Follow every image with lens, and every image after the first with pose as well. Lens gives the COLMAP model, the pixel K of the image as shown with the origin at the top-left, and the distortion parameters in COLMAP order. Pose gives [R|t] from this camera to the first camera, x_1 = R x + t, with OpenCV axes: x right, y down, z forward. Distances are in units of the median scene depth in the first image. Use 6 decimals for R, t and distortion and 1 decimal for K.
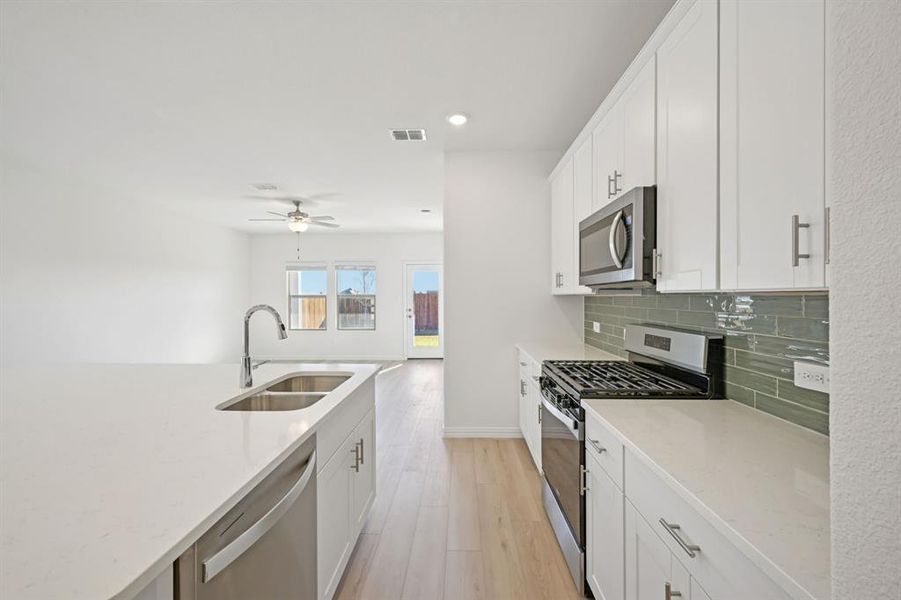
lens RADIAL K [[360.4, 0, 454.4], [0, 360.4, 294.6], [0, 0, 1]] dist [0.001027, 0.000137]
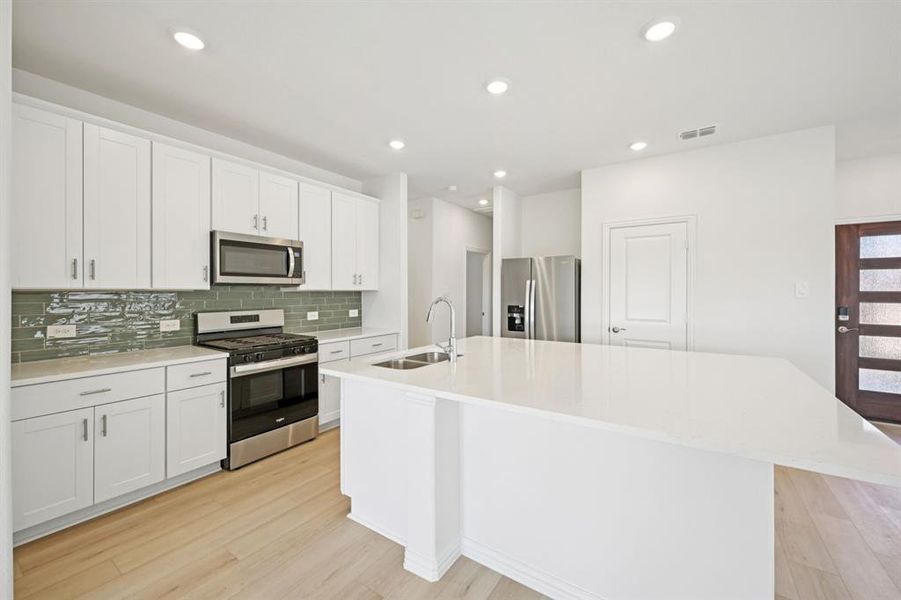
lens RADIAL K [[360.4, 0, 454.4], [0, 360.4, 294.6], [0, 0, 1]] dist [0.001027, 0.000137]
pose [[-0.846481, 0.002734, 0.532411, -0.430770], [0.003600, 0.999993, 0.000589, 0.007799], [-0.532406, 0.002415, -0.846486, 0.712037]]
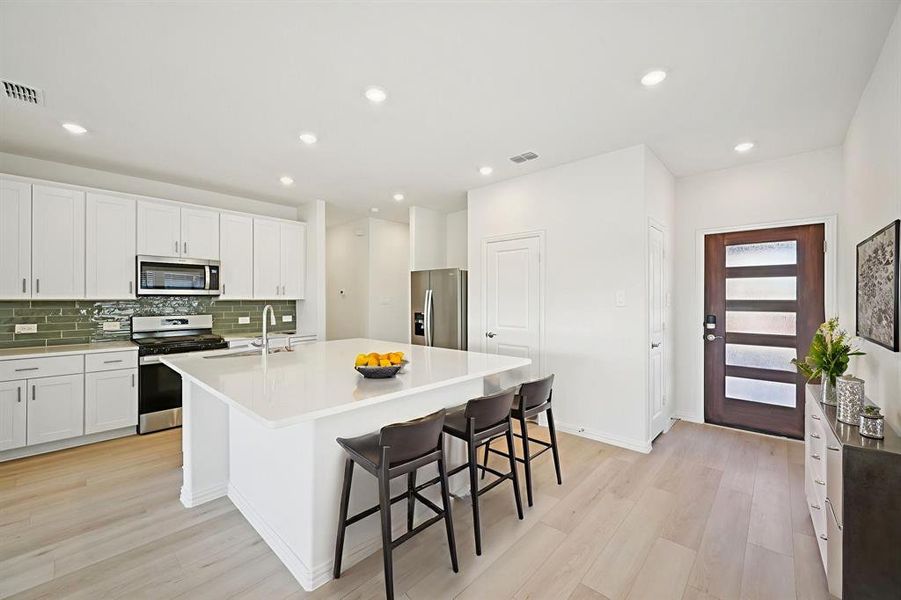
lens RADIAL K [[355.9, 0, 454.9], [0, 355.9, 300.4], [0, 0, 1]] dist [-0.001888, -0.000025]
pose [[-0.757161, 0.007101, 0.653190, -0.786963], [0.003810, 0.999972, -0.006454, 0.008276], [-0.653218, -0.002398, -0.757166, 0.568825]]
